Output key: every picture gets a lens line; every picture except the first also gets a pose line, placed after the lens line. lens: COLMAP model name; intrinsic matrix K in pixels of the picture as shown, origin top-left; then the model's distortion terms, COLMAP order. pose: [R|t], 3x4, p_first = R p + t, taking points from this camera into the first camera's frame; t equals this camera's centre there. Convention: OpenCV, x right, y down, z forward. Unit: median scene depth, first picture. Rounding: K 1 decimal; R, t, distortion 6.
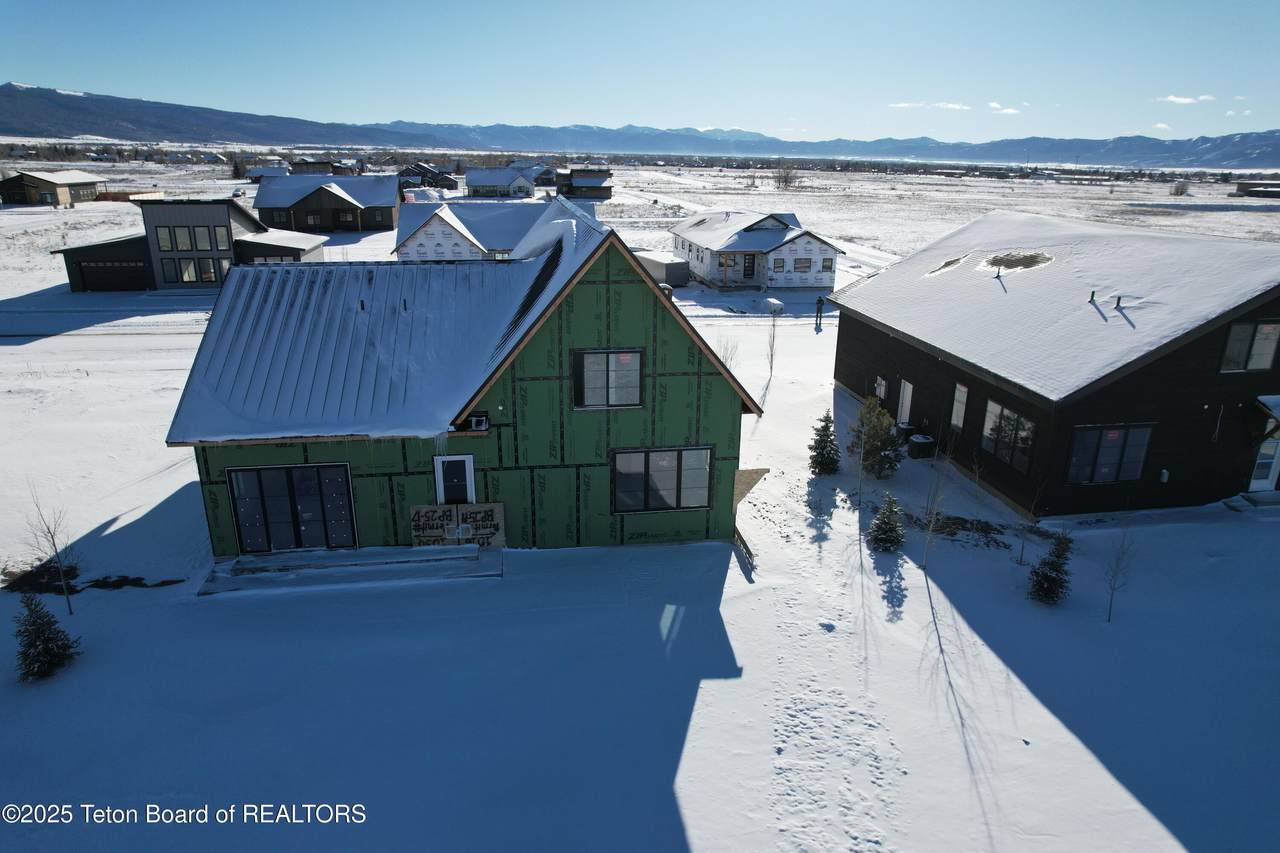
lens RADIAL K [[818.4, 0, 640.0], [0, 818.4, 426.5], [0, 0, 1]] dist [-0.079279, 0.074311]
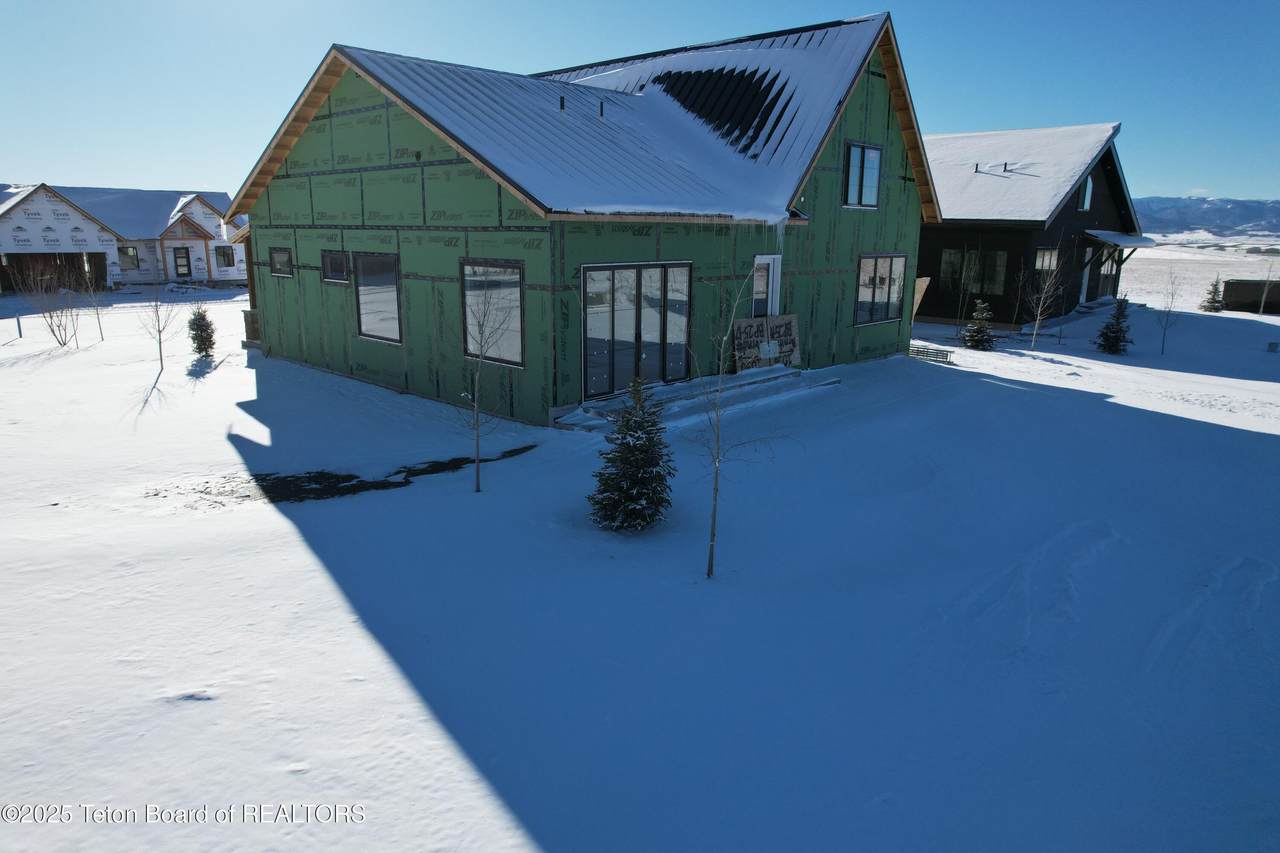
lens RADIAL K [[818.4, 0, 640.0], [0, 818.4, 426.5], [0, 0, 1]] dist [-0.079279, 0.074311]
pose [[0.799385, -0.150048, 0.581782, -0.844821], [0.190319, 0.981687, -0.008315, 0.190048], [-0.569880, 0.117371, 0.813303, 0.390003]]
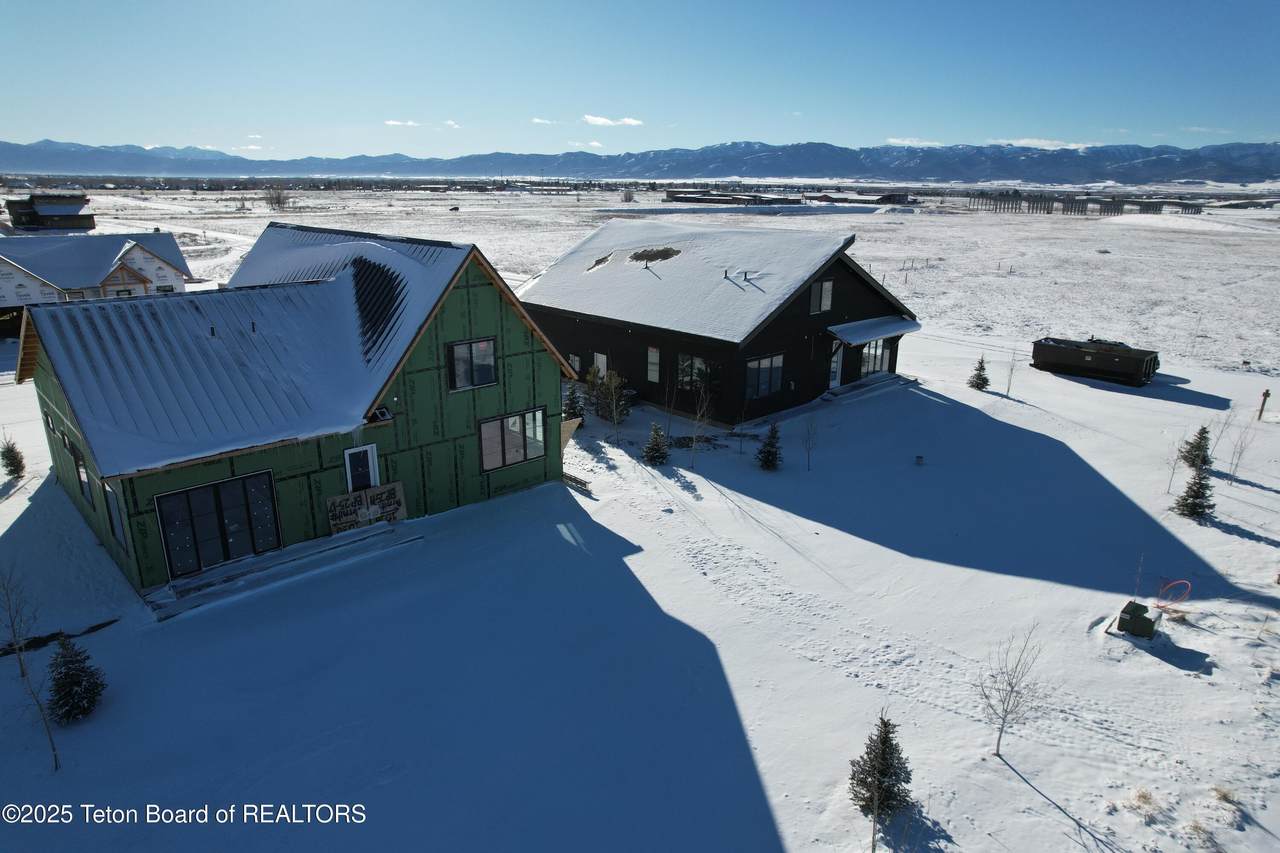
lens RADIAL K [[818.4, 0, 640.0], [0, 818.4, 426.5], [0, 0, 1]] dist [-0.079279, 0.074311]
pose [[0.829421, -0.170068, 0.532107, -0.495572], [0.180129, 0.983075, 0.033427, 0.039508], [-0.528785, 0.068122, 0.846017, -0.180255]]
